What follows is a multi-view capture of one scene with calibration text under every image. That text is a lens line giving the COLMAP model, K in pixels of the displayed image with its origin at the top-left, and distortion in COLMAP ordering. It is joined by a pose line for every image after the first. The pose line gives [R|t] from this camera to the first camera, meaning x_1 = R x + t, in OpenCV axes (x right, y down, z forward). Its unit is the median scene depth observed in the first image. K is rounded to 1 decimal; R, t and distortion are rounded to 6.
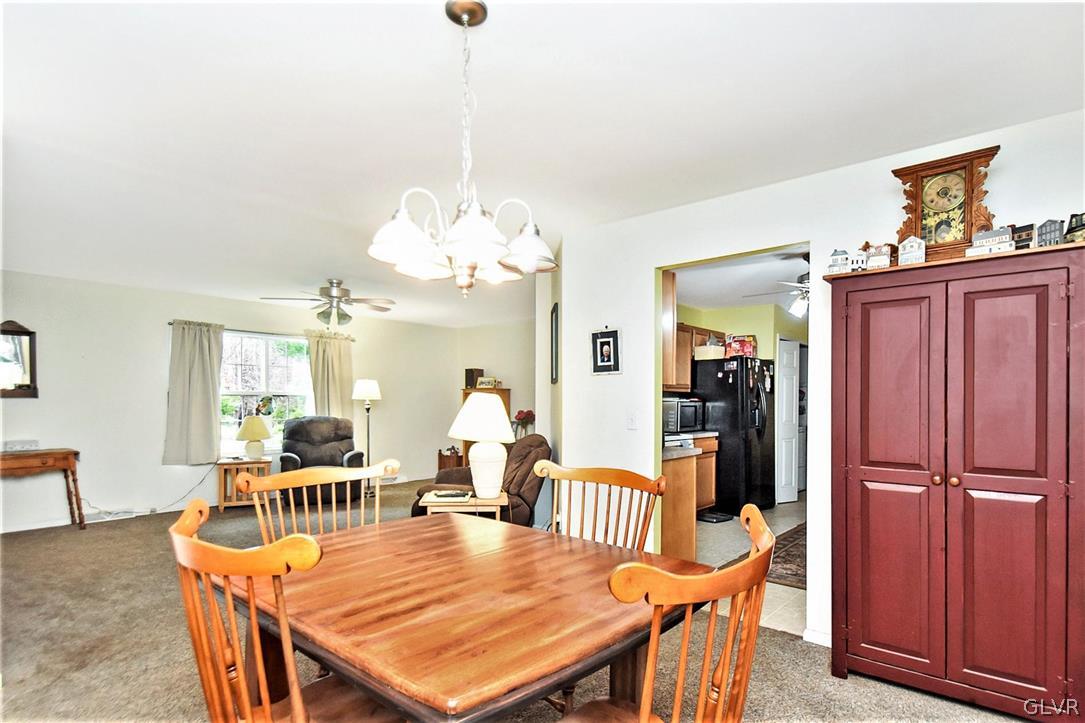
lens RADIAL K [[589.9, 0, 542.0], [0, 589.9, 403.7], [0, 0, 1]] dist [0.023305, -0.000454]
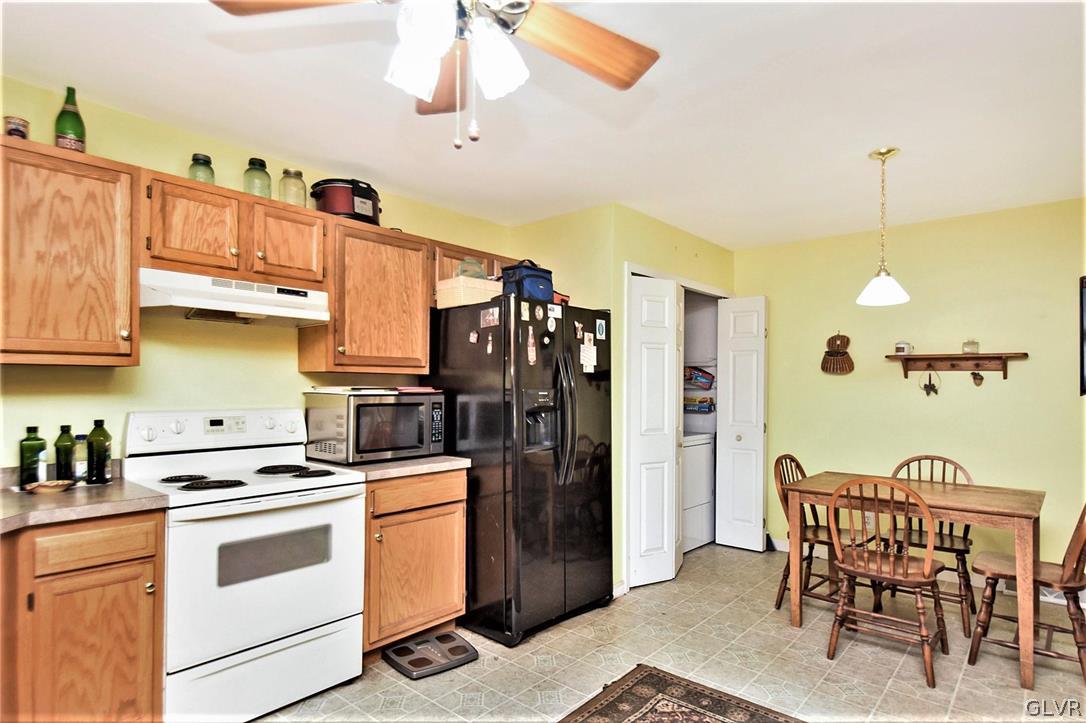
lens RADIAL K [[578.7, 0, 543.9], [0, 578.7, 385.8], [0, 0, 1]] dist [0.025215, -0.013343]
pose [[0.999956, -0.001621, -0.009292, 0.363173], [0.001541, 0.999962, -0.008613, -0.006056], [0.009305, 0.008598, 0.999920, 0.540093]]
